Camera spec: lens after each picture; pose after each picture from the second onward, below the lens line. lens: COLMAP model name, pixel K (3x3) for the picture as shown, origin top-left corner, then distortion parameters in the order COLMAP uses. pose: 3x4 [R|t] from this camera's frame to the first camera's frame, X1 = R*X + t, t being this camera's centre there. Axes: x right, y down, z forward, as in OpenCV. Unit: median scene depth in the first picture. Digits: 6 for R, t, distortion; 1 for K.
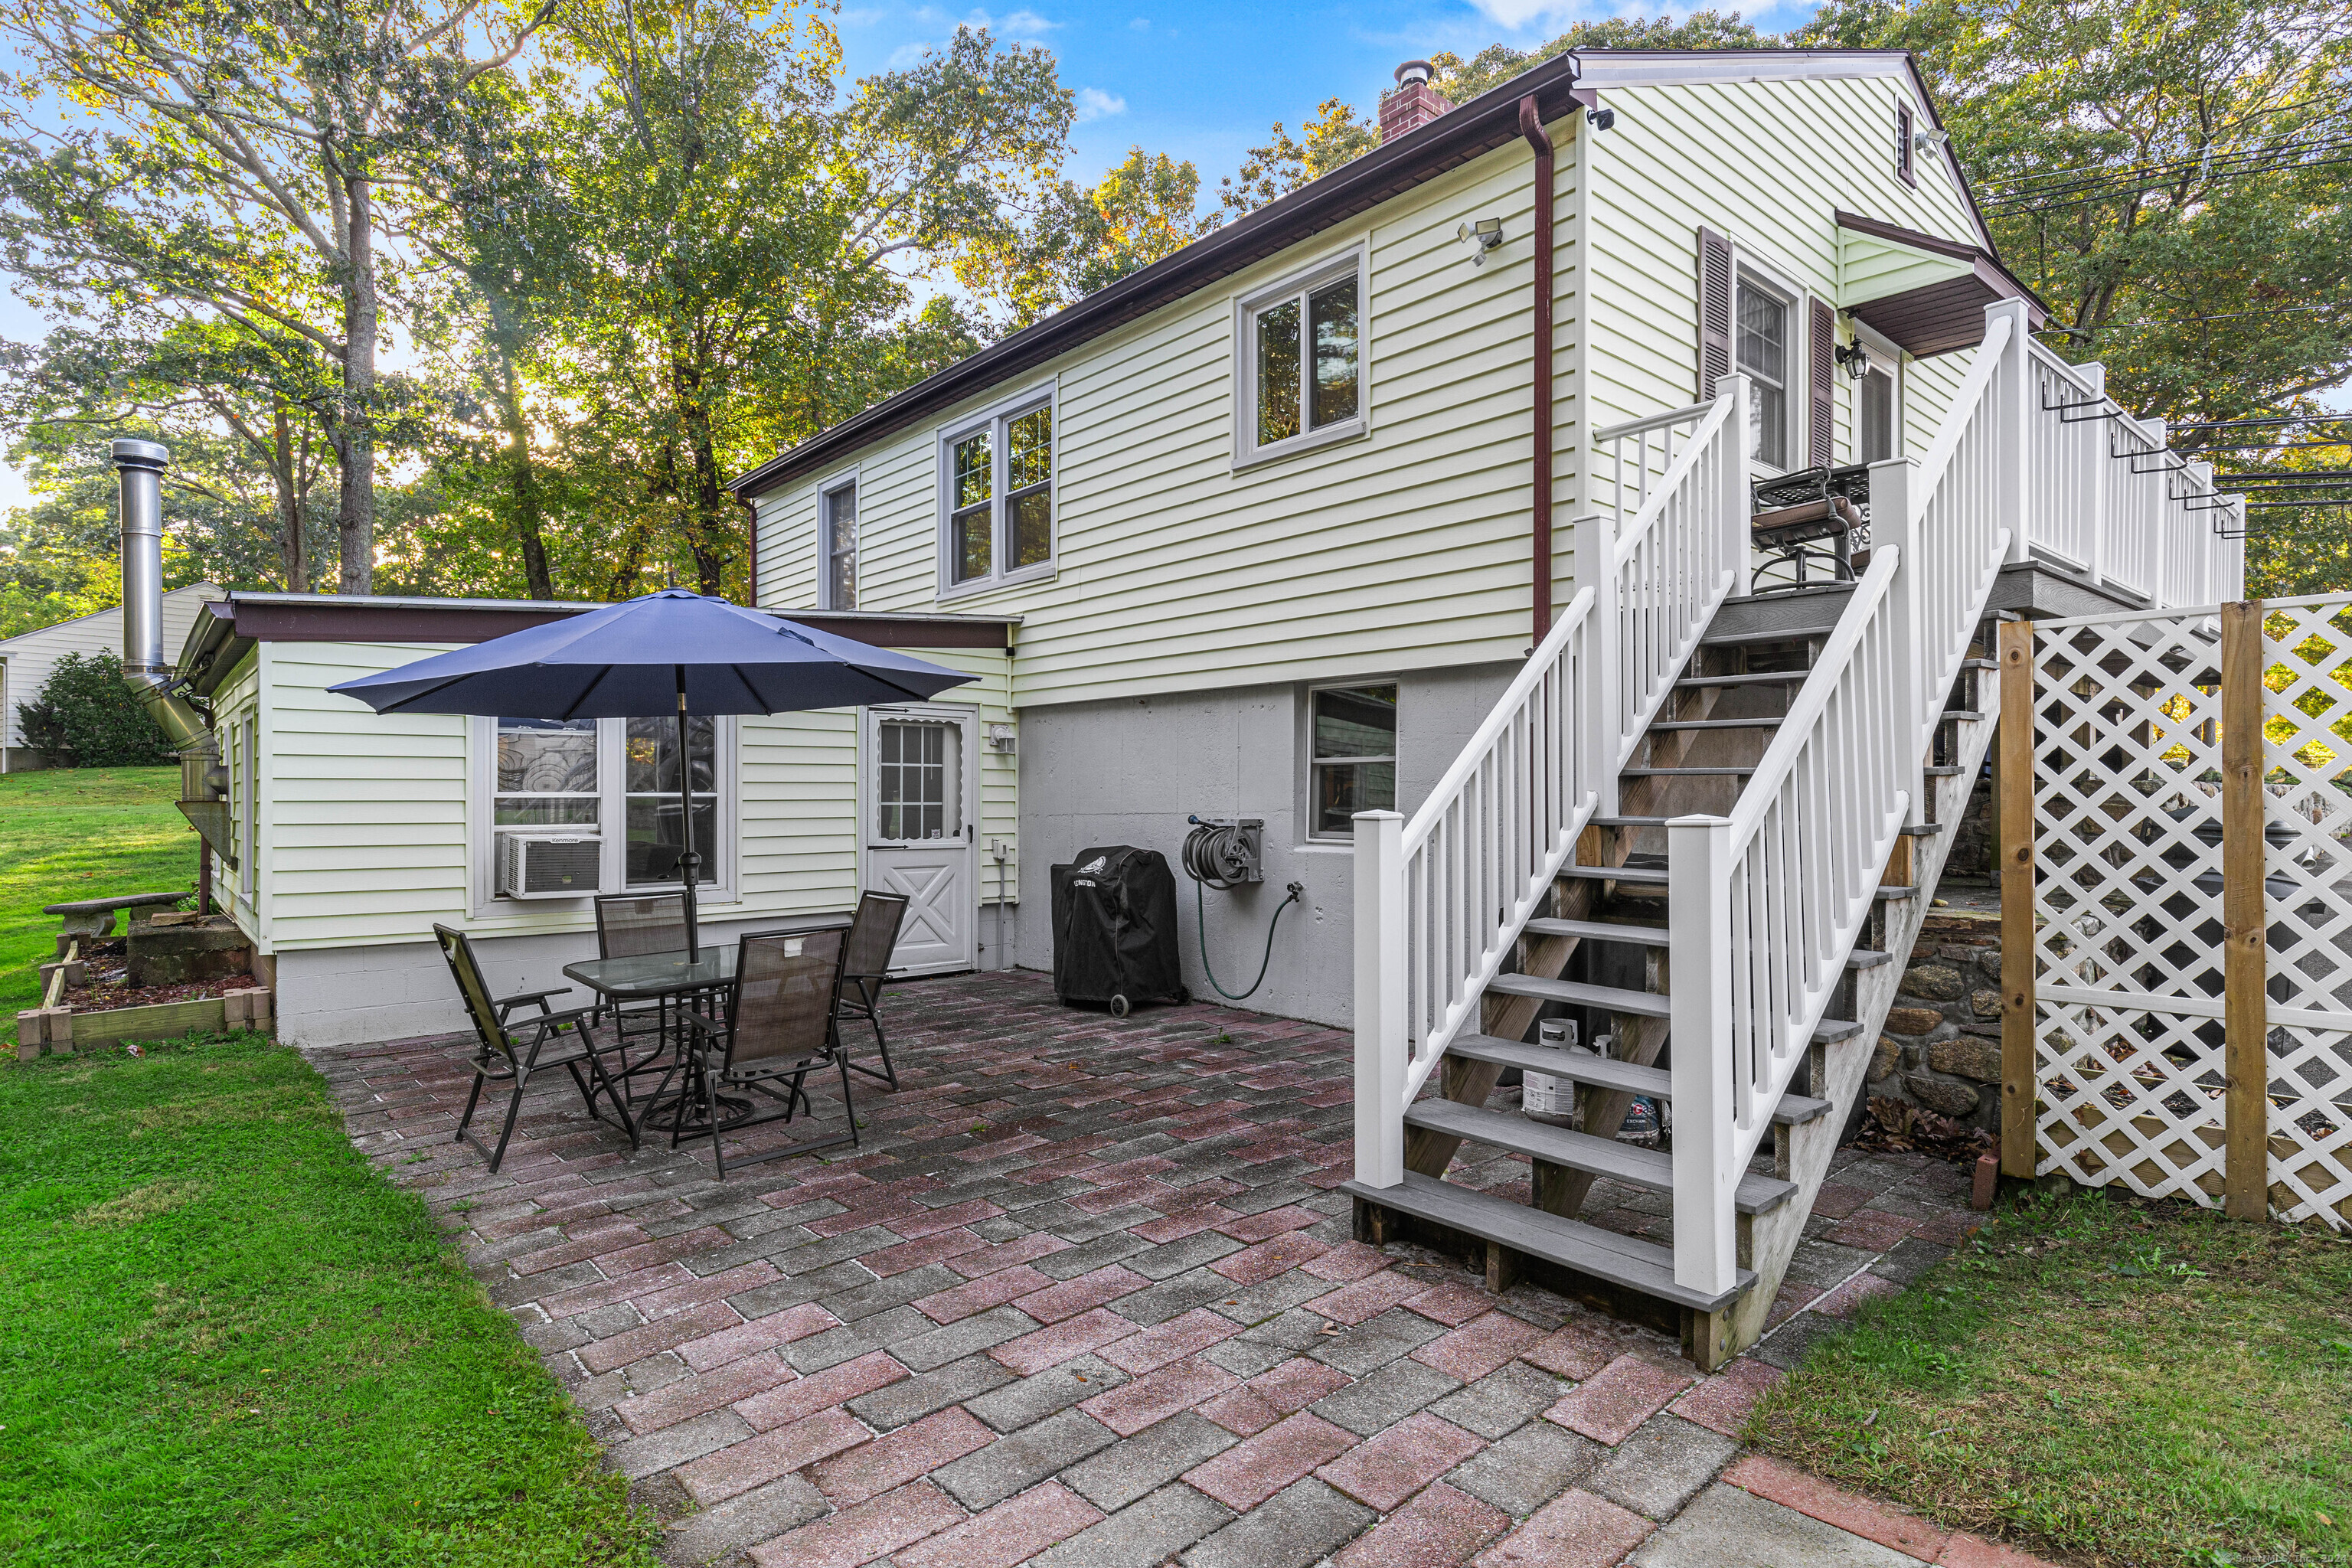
lens RADIAL K [[1184.2, 0, 1161.8], [0, 1184.2, 799.3], [0, 0, 1]] dist [-0.002226, -0.000821]
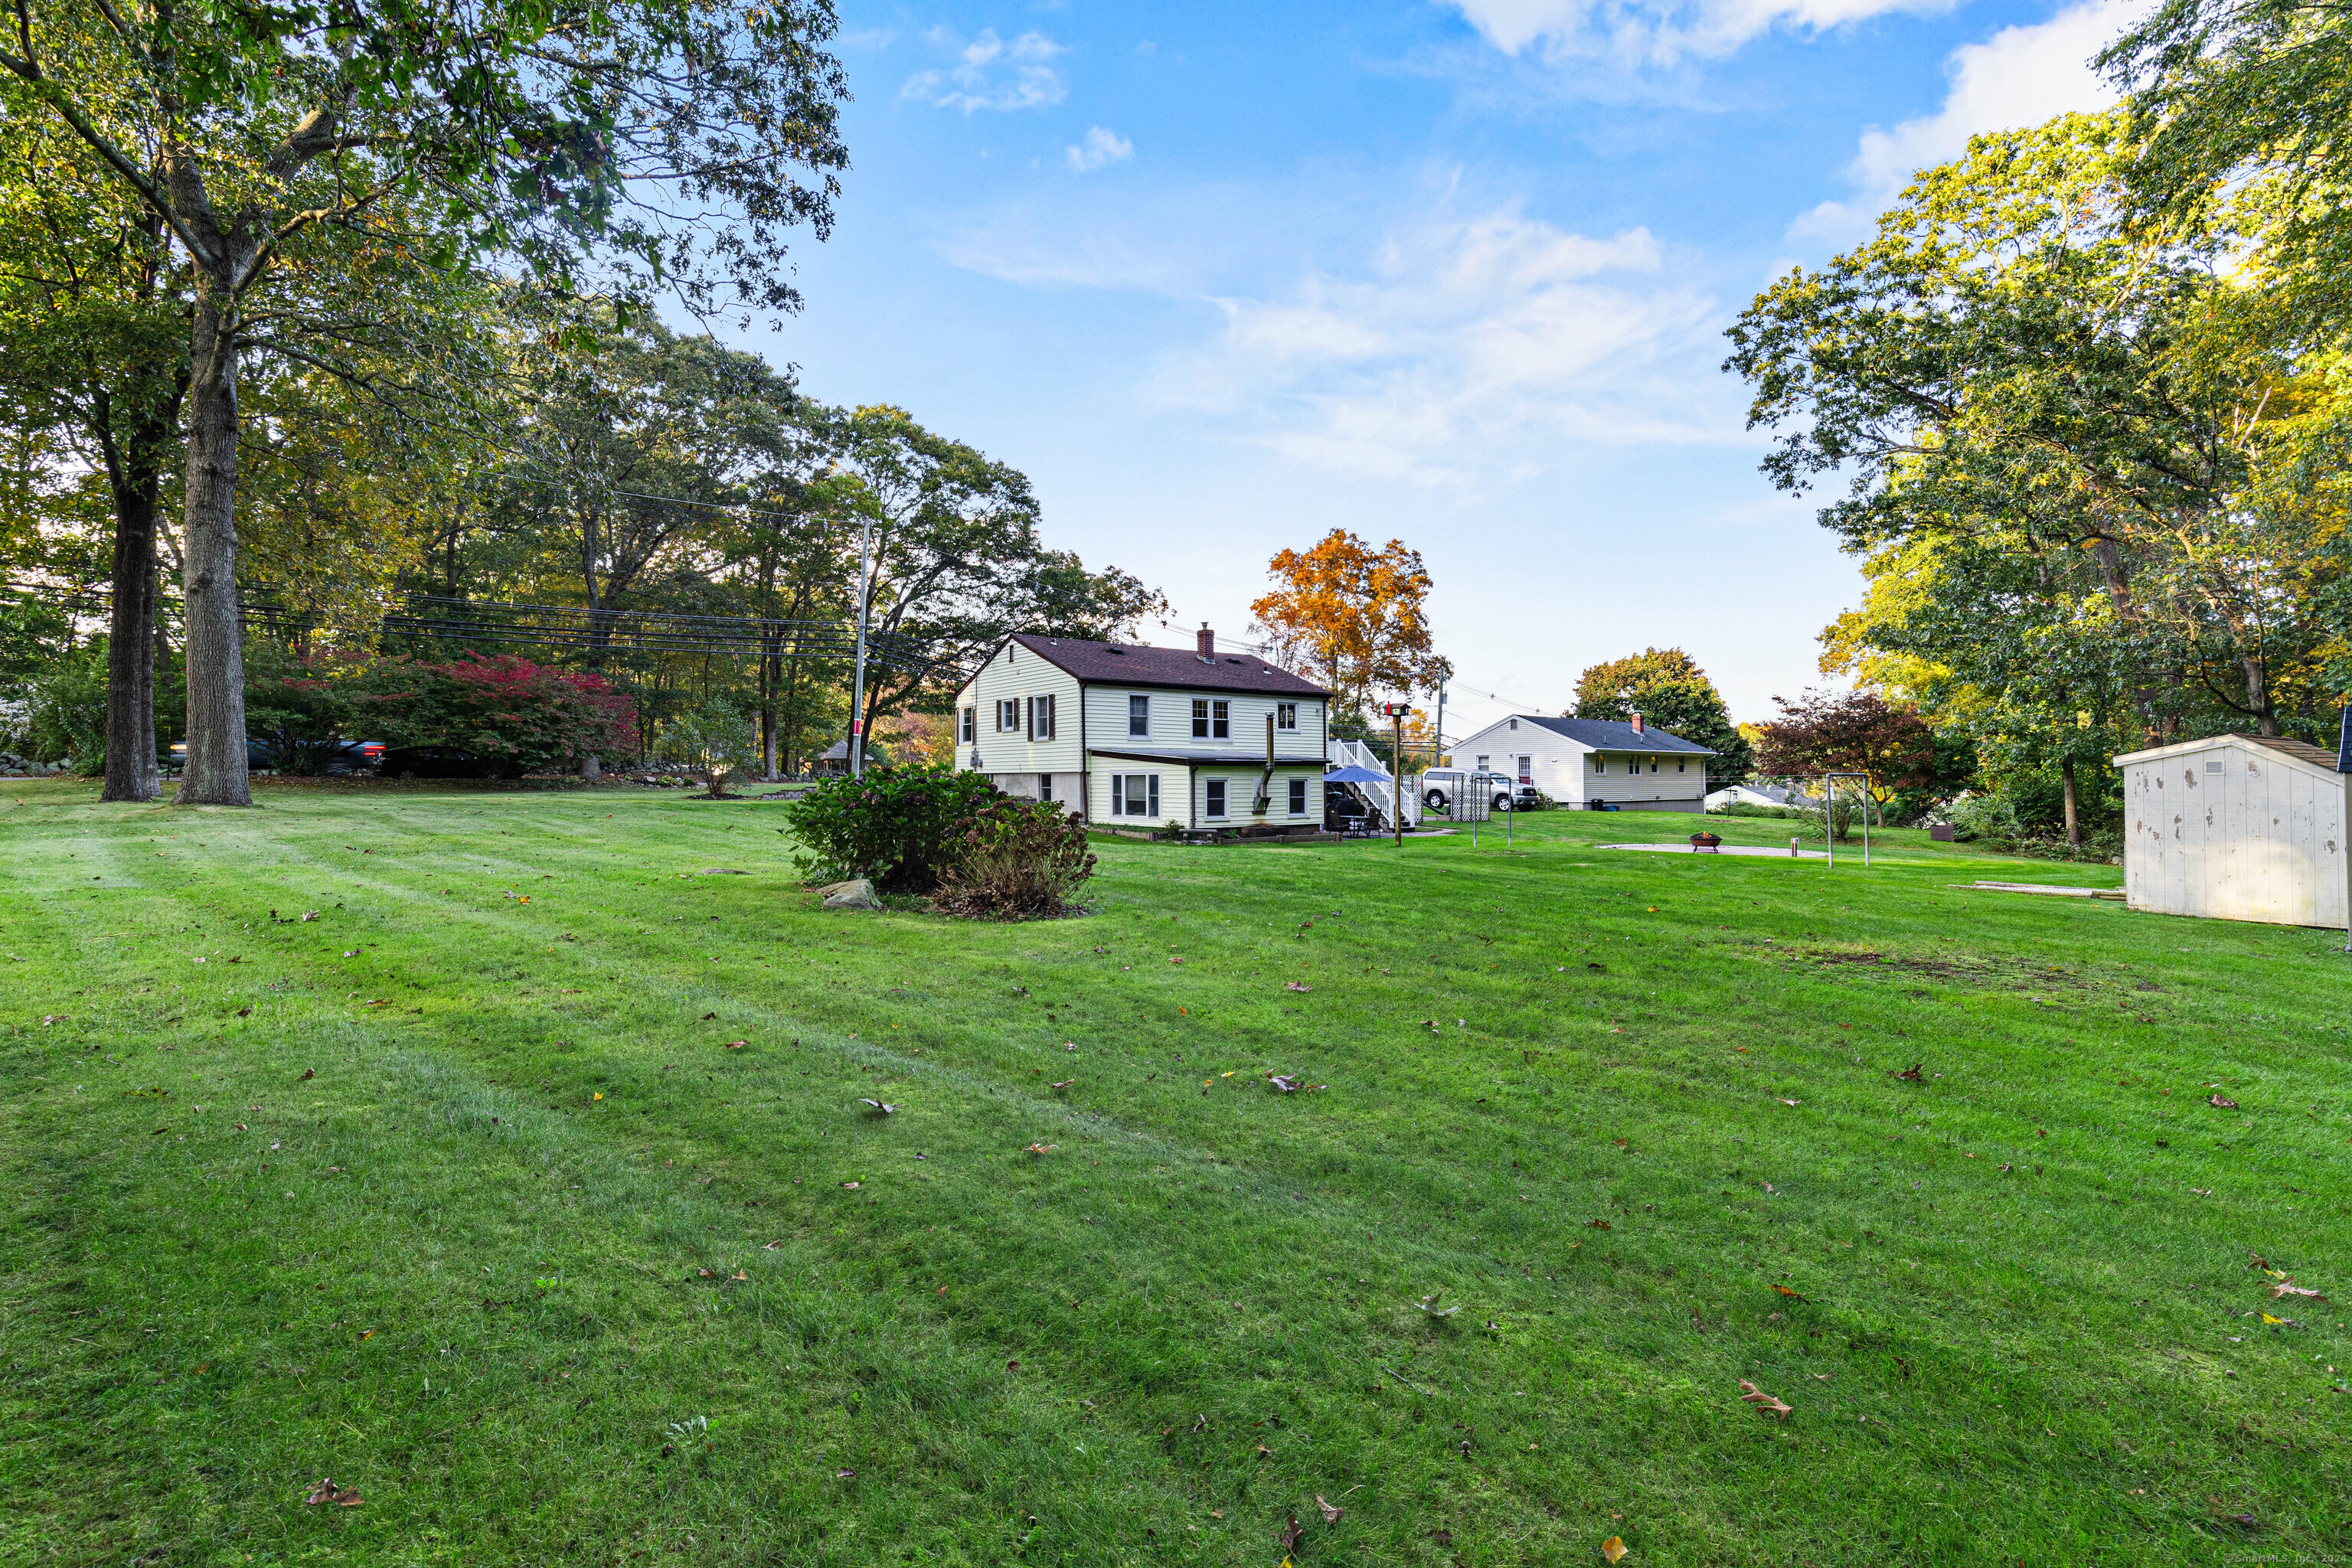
lens RADIAL K [[1032.5, 0, 1189.4], [0, 1032.5, 774.9], [0, 0, 1]] dist [0.014416, 0.000232]
pose [[0.082203, 0.009851, 0.996567, -5.181490], [0.015992, 0.999809, -0.011202, -0.044480], [-0.996487, 0.016858, 0.082030, 1.141528]]
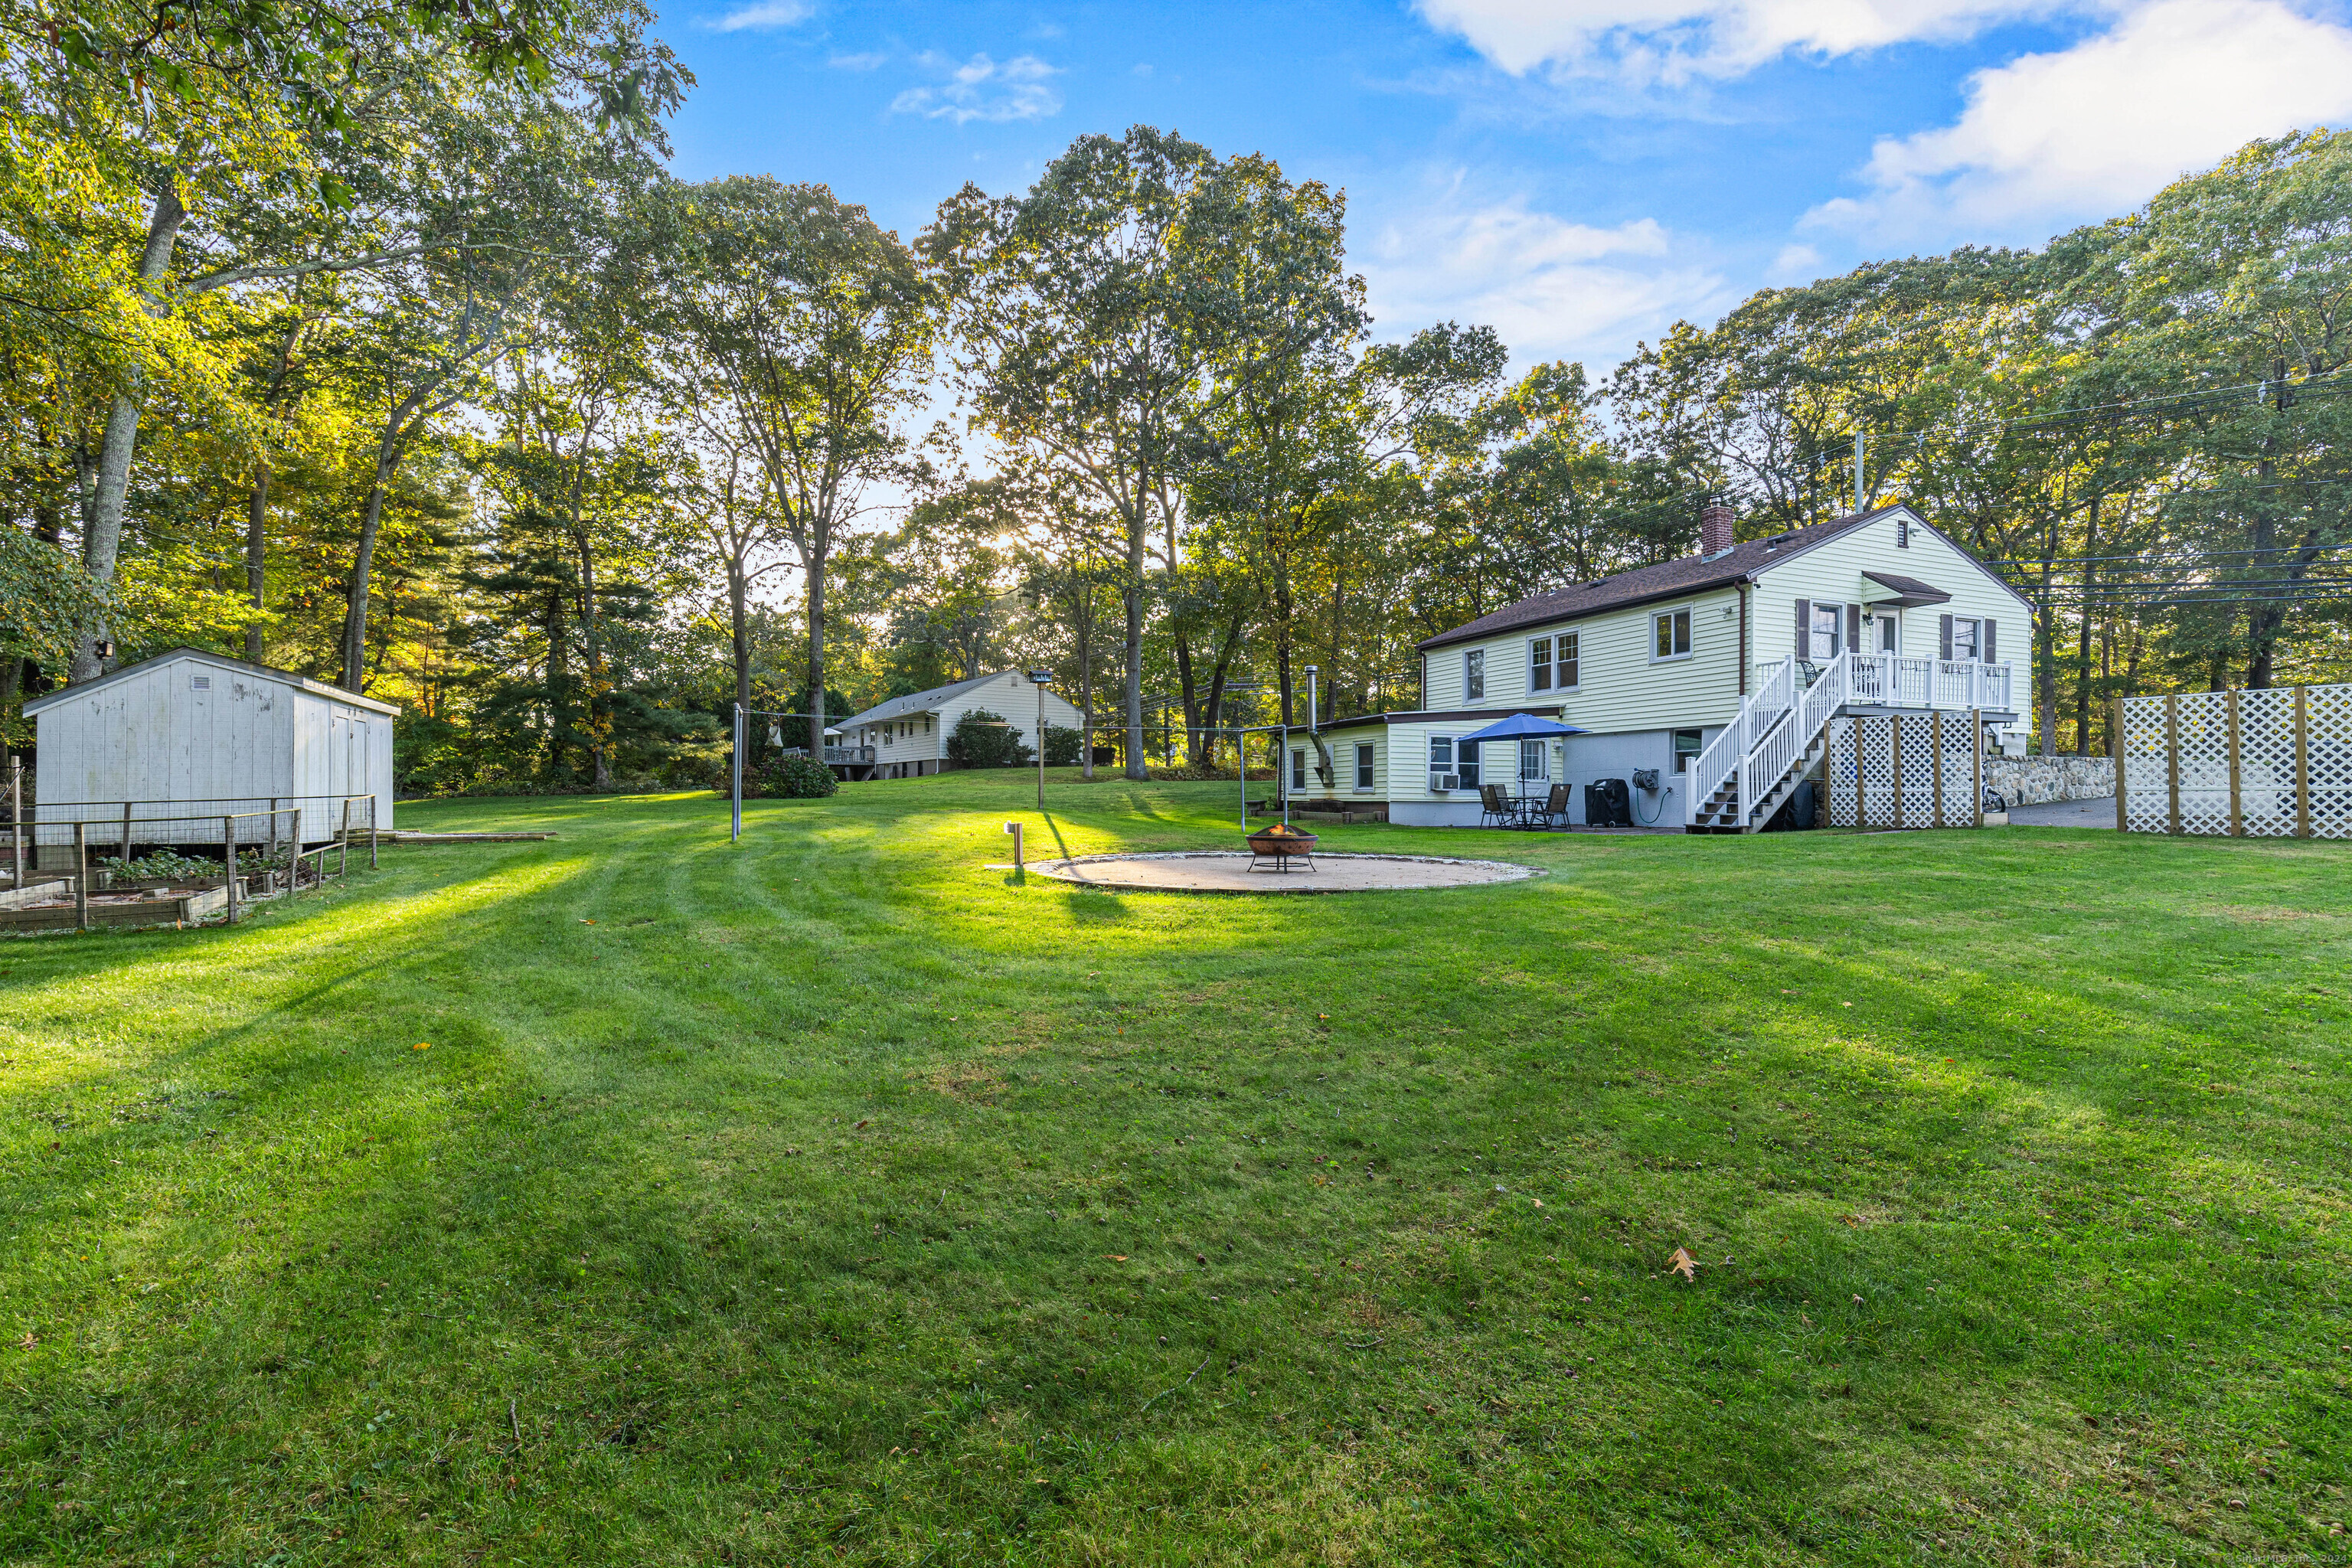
lens RADIAL K [[1032.5, 0, 1194.5], [0, 1032.5, 795.0], [0, 0, 1]] dist [0.014416, 0.000232]
pose [[0.956855, 0.001088, -0.290564, -0.352426], [-0.003383, 0.999967, -0.007396, 0.128441], [0.290546, 0.008060, 0.956827, -2.403853]]
